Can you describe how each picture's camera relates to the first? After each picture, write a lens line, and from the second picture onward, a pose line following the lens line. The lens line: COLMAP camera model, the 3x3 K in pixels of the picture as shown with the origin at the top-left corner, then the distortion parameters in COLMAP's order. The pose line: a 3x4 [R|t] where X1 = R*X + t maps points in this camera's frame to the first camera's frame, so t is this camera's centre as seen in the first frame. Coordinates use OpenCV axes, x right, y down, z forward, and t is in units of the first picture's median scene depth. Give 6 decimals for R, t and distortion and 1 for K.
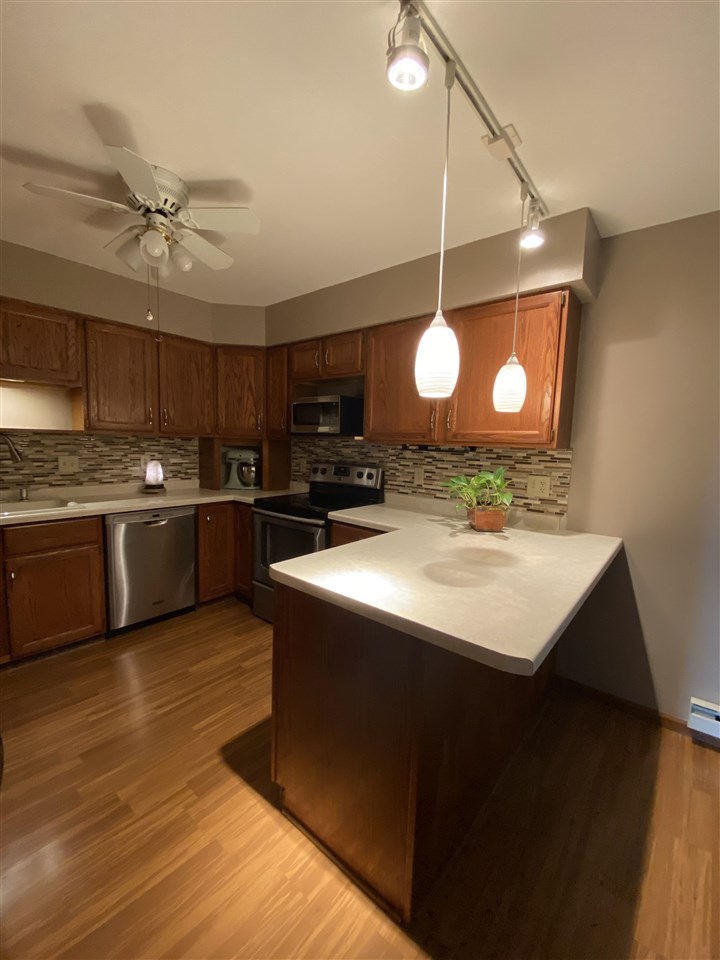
lens RADIAL K [[397.8, 0, 355.4], [0, 397.8, 485.9], [0, 0, 1]] dist [0.003310, -0.005157]
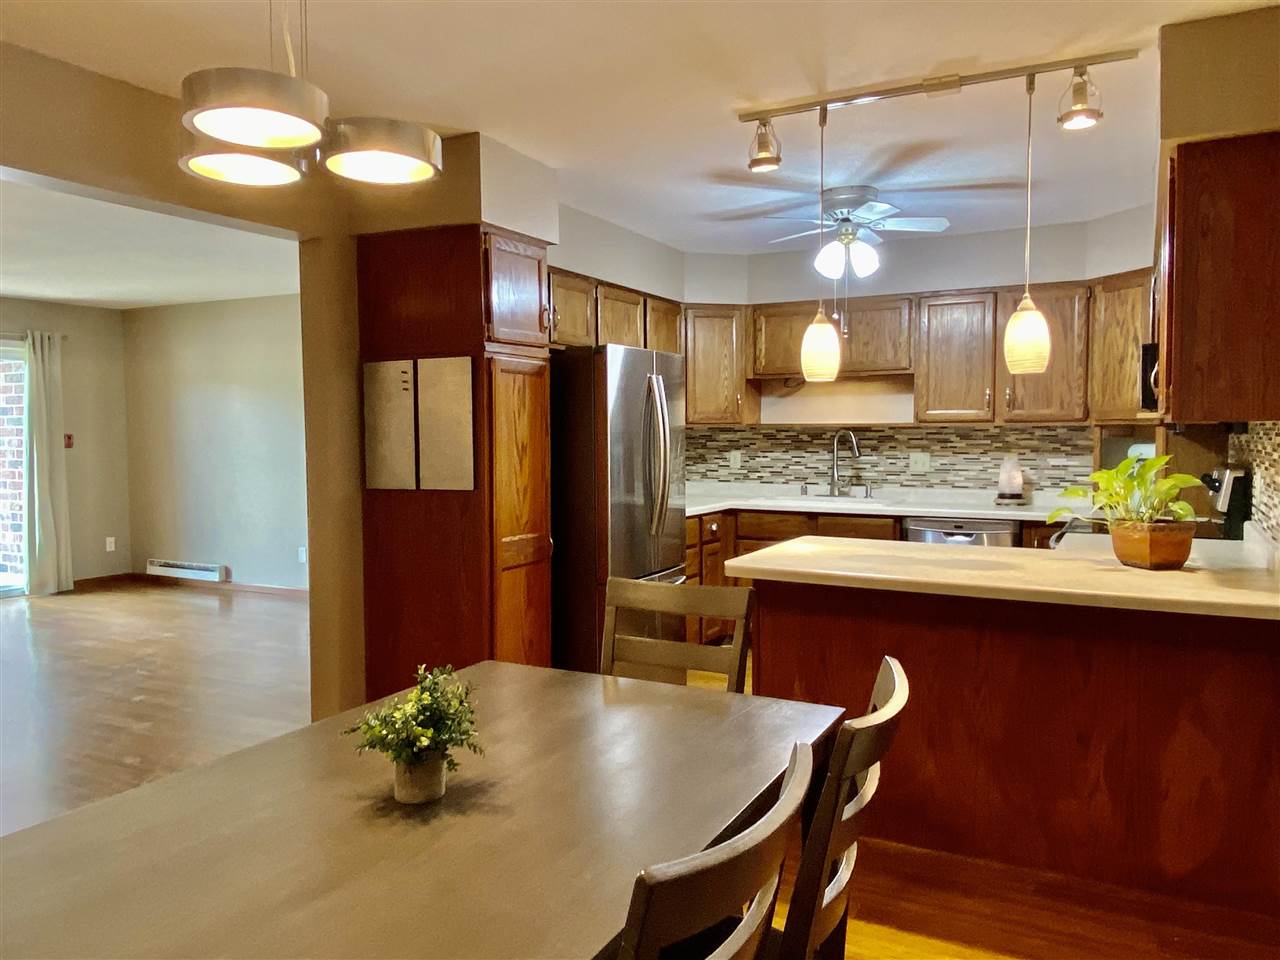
lens RADIAL K [[959.1, 0, 613.3], [0, 959.1, 487.3], [0, 0, 1]] dist [0.002360, -0.023027]
pose [[0.183032, 0.027930, -0.982710, 1.174514], [-0.099466, 0.994993, 0.009753, 0.044082], [0.978062, 0.095961, 0.184893, -0.024887]]
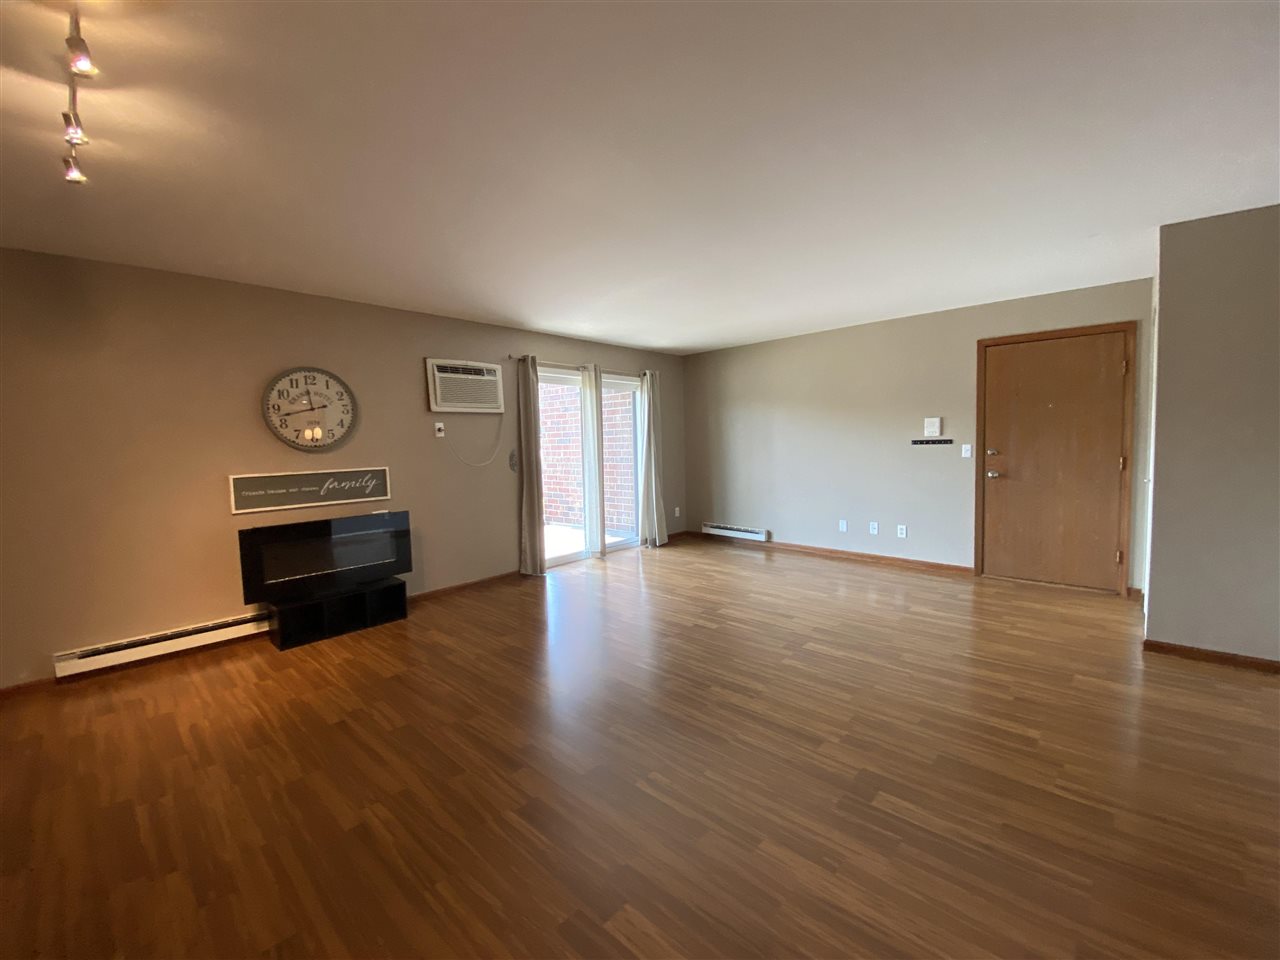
lens RADIAL K [[530.4, 0, 645.5], [0, 530.4, 480.6], [0, 0, 1]] dist [0.003310, -0.005157]
pose [[-0.068308, 0.048955, -0.996462, 0.348669], [-0.094902, 0.993947, 0.055337, 0.147452], [0.993140, 0.098346, -0.063248, -1.026610]]
